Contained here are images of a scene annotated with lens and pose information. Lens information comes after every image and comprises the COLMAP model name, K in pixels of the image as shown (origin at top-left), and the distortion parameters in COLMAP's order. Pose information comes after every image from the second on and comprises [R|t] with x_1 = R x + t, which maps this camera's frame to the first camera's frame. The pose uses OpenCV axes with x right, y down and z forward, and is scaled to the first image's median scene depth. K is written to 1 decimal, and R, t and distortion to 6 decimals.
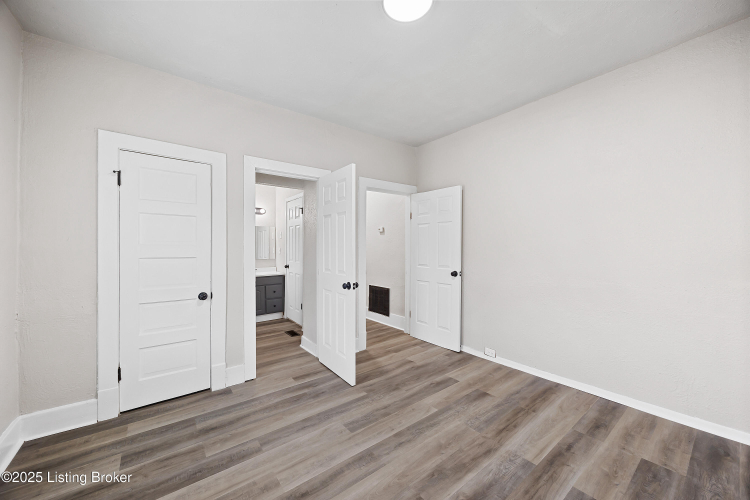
lens RADIAL K [[291.3, 0, 375.3], [0, 291.3, 248.0], [0, 0, 1]] dist [-0.002408, 0.000034]
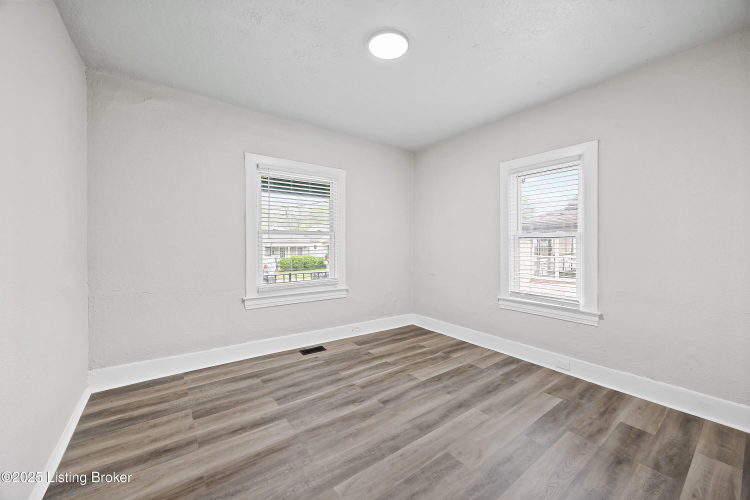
lens RADIAL K [[291.3, 0, 375.7], [0, 291.3, 245.9], [0, 0, 1]] dist [-0.002408, 0.000034]
pose [[-0.999612, 0.003441, 0.027648, 0.118630], [0.003852, 0.999883, 0.014818, -0.011103], [-0.027594, 0.014918, -0.999508, 2.008212]]
